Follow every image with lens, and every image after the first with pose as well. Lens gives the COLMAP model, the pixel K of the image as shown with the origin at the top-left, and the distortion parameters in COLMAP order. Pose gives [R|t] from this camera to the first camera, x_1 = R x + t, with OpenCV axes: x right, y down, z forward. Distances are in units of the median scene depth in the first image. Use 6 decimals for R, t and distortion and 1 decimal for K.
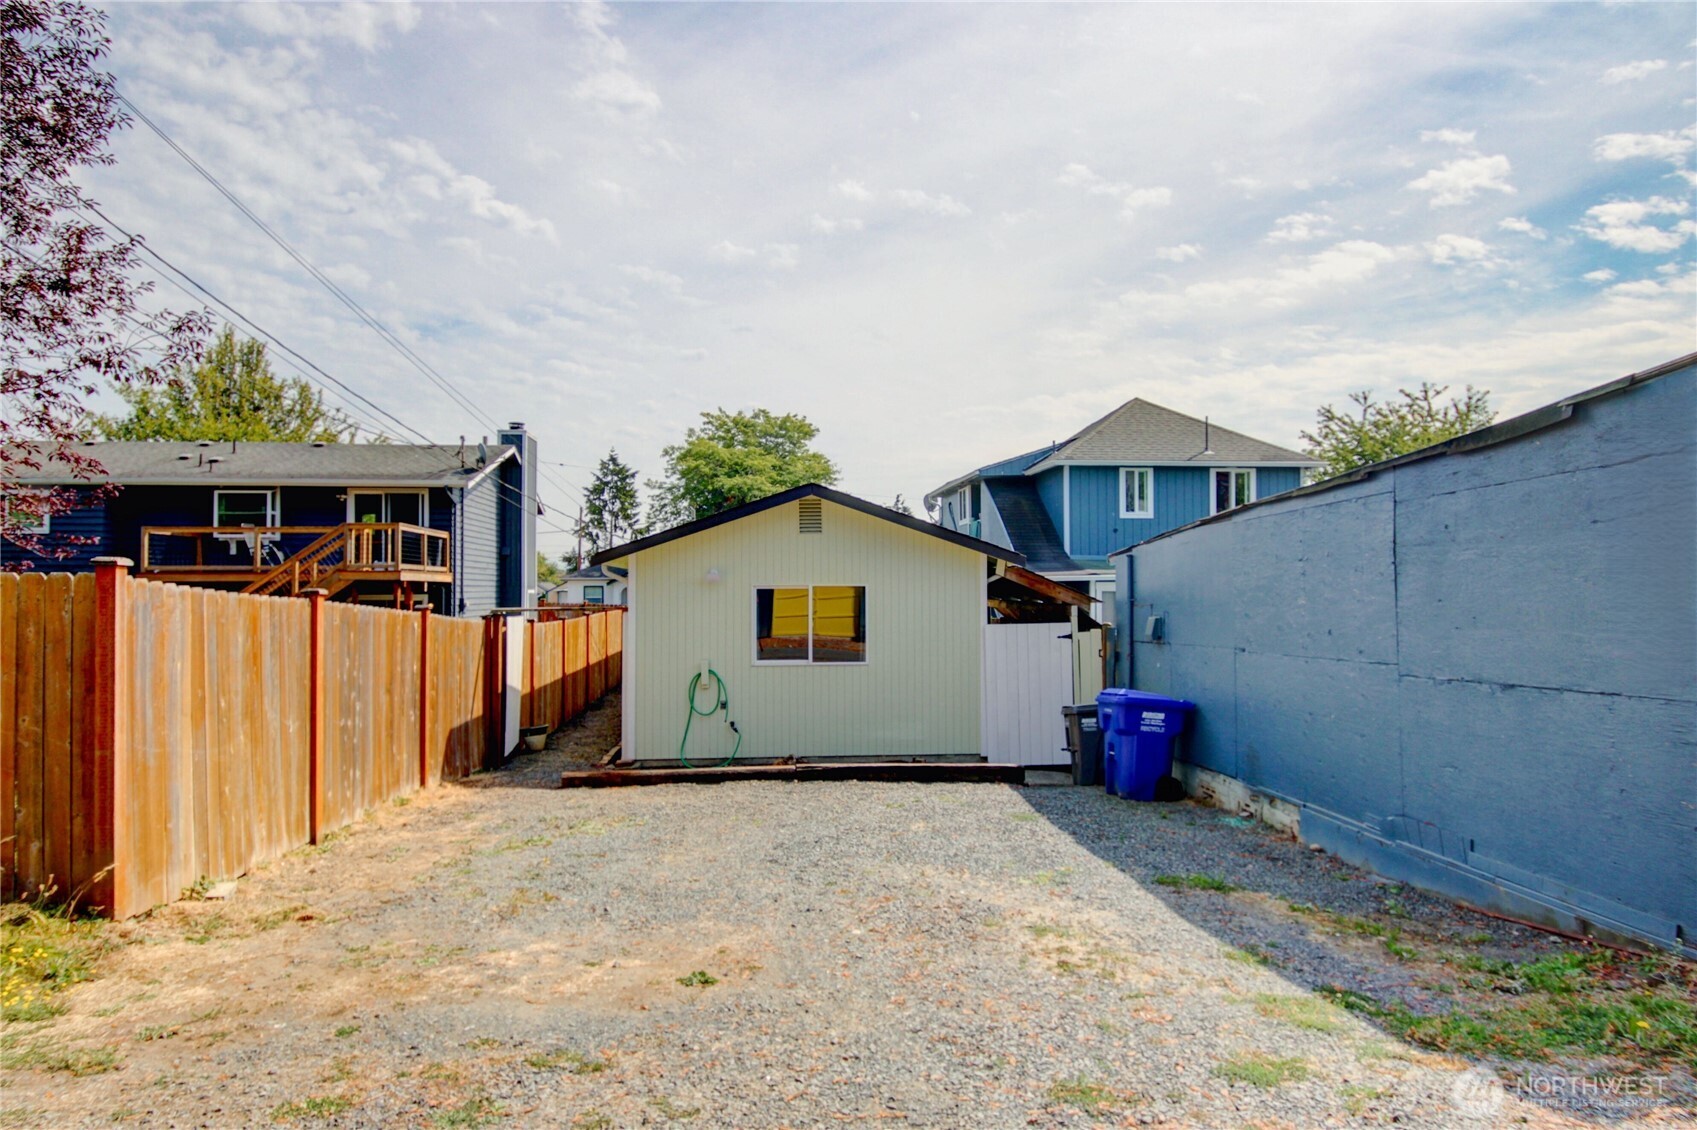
lens RADIAL K [[1201.6, 0, 850.6], [0, 1201.6, 582.5], [0, 0, 1]] dist [0.067489, -0.106958]
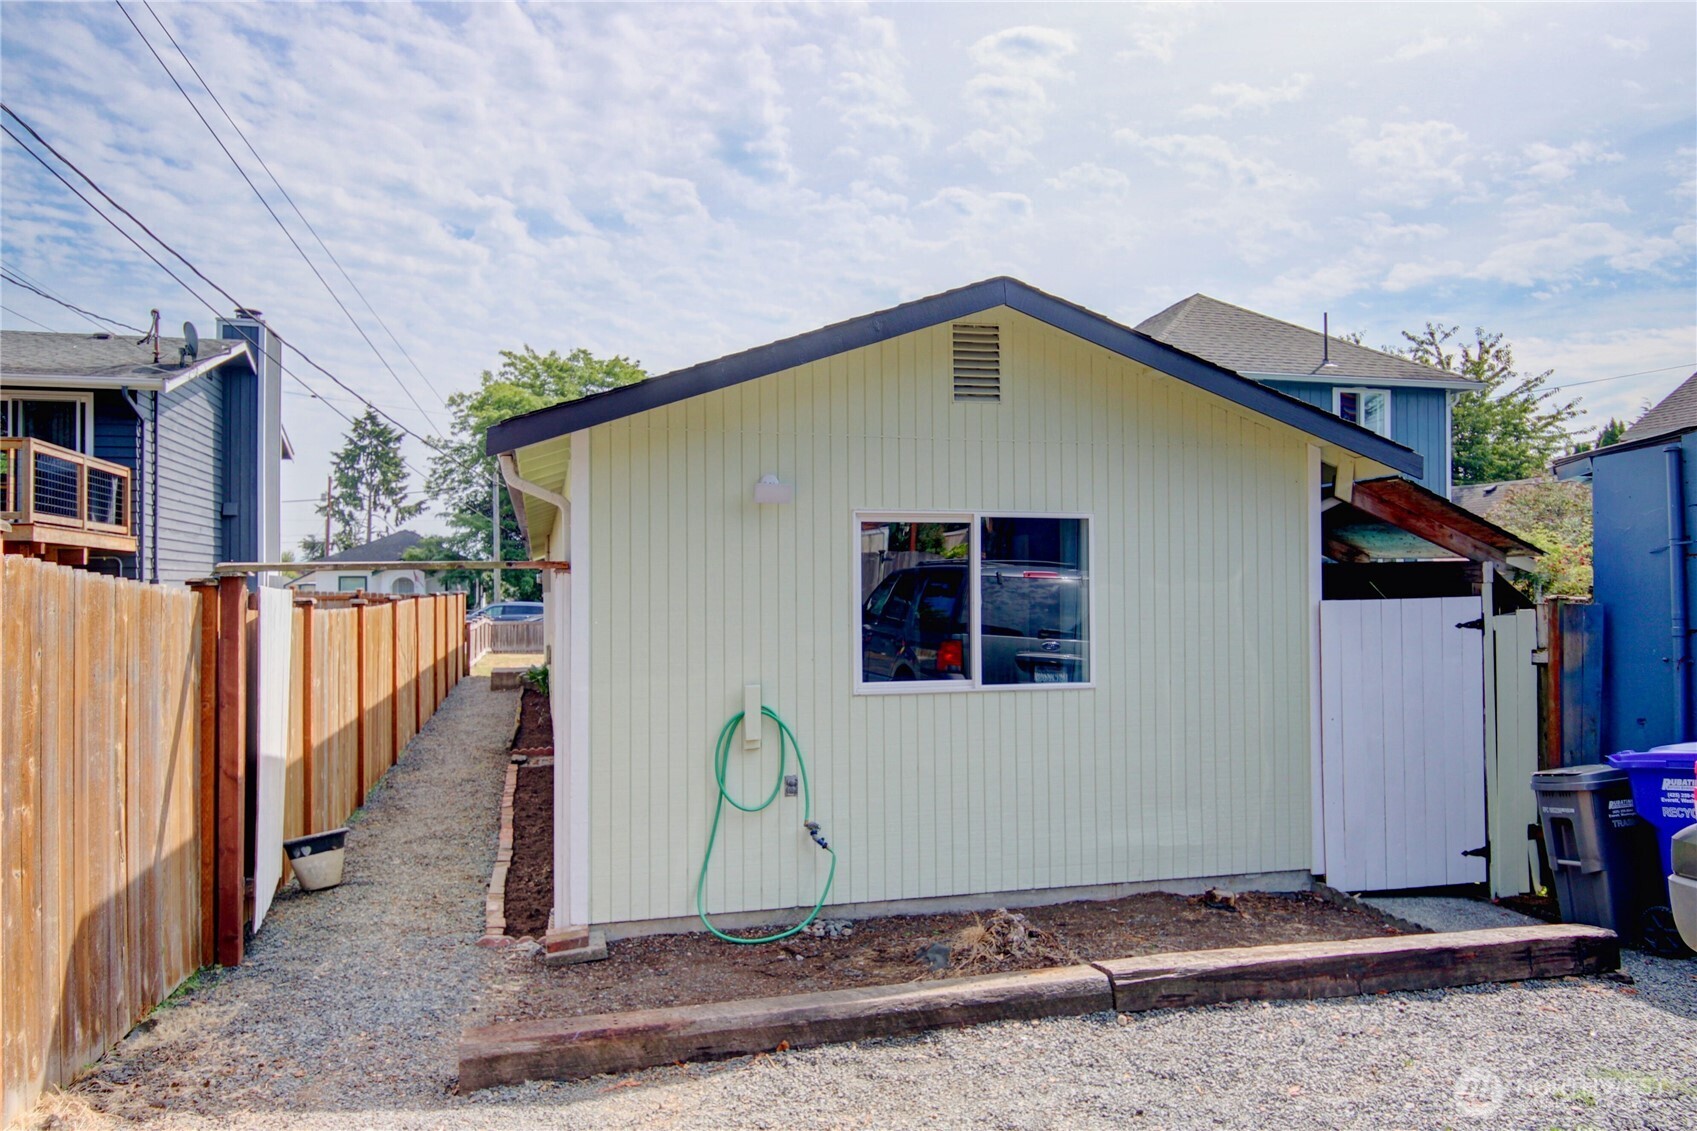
lens RADIAL K [[1201.6, 0, 850.6], [0, 1201.6, 583.0], [0, 0, 1]] dist [0.067489, -0.106958]
pose [[0.979643, -0.001676, 0.200738, -0.104382], [0.002305, 0.999993, -0.002902, 0.017644], [-0.200732, 0.003306, 0.979641, 0.341518]]
